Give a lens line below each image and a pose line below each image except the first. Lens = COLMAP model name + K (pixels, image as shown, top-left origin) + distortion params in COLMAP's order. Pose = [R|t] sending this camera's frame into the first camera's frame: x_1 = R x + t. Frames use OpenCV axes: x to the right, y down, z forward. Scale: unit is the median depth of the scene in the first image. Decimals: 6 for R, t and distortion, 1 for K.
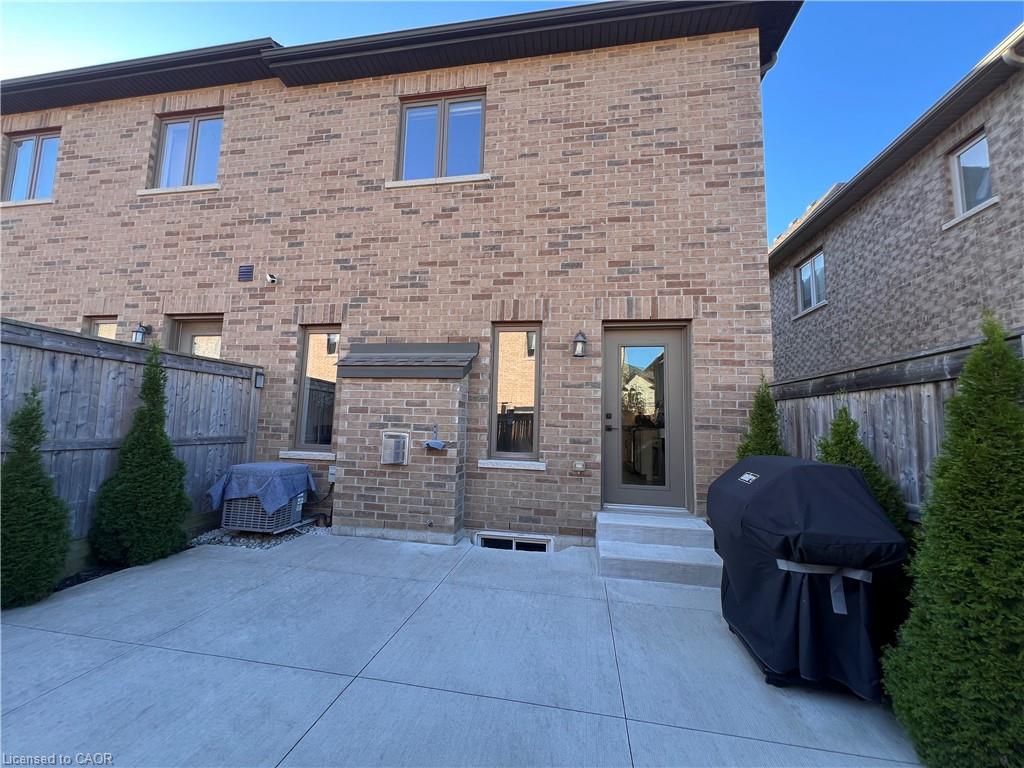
lens RADIAL K [[408.8, 0, 508.7], [0, 408.8, 382.0], [0, 0, 1]] dist [-0.002950, 0.000060]
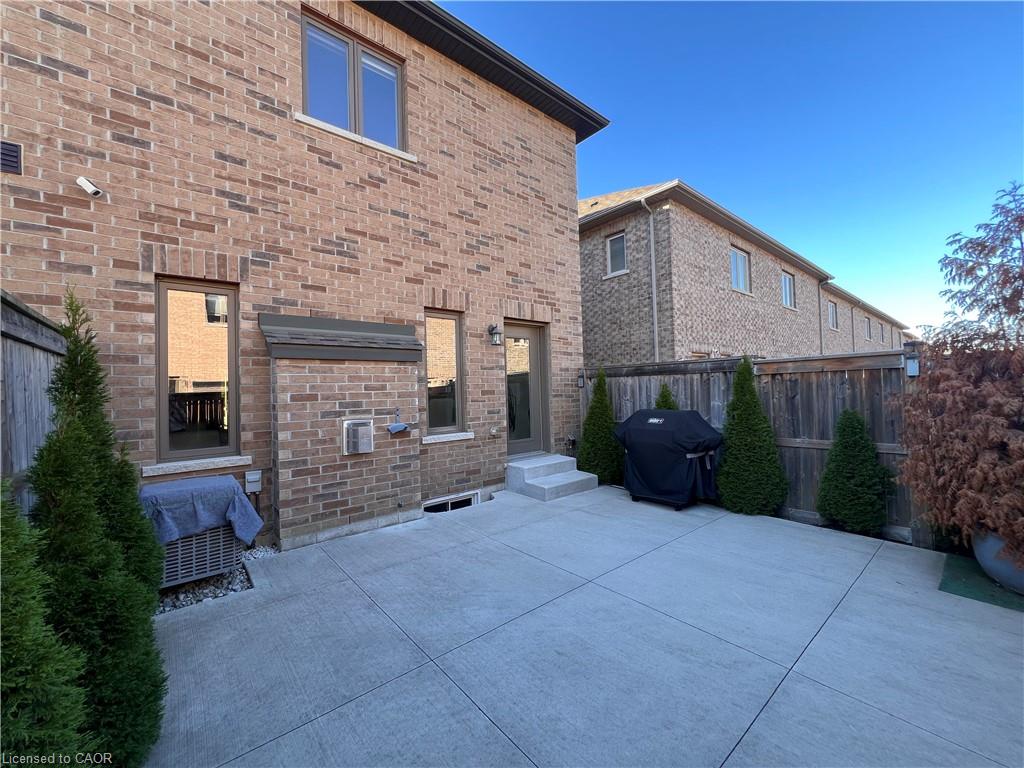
lens RADIAL K [[408.8, 0, 508.7], [0, 408.8, 382.0], [0, 0, 1]] dist [-0.002950, 0.000060]
pose [[0.644320, -0.030271, 0.764157, -0.728038], [-0.034290, 0.997068, 0.068410, -0.034660], [-0.763987, -0.070281, 0.641393, 0.147416]]
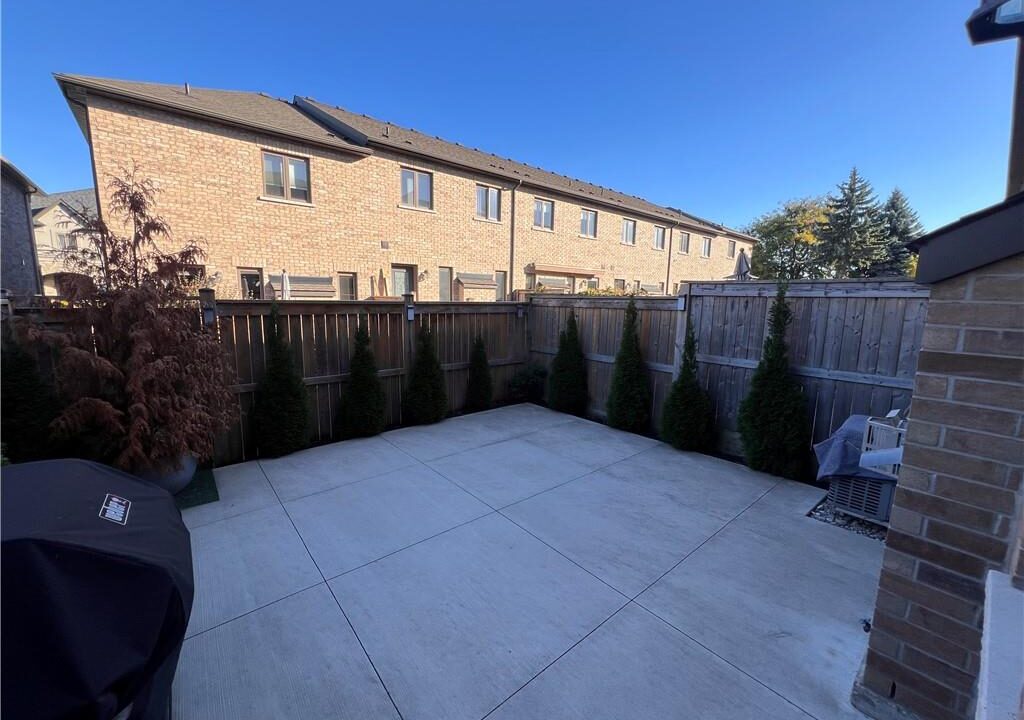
lens RADIAL K [[407.6, 0, 508.2], [0, 407.6, 358.4], [0, 0, 1]] dist [-0.005673, 0.000500]
pose [[-0.646939, 0.075130, -0.758832, 0.337076], [0.046367, 0.997169, 0.059197, 0.013522], [0.761131, 0.003112, -0.648591, 0.909704]]
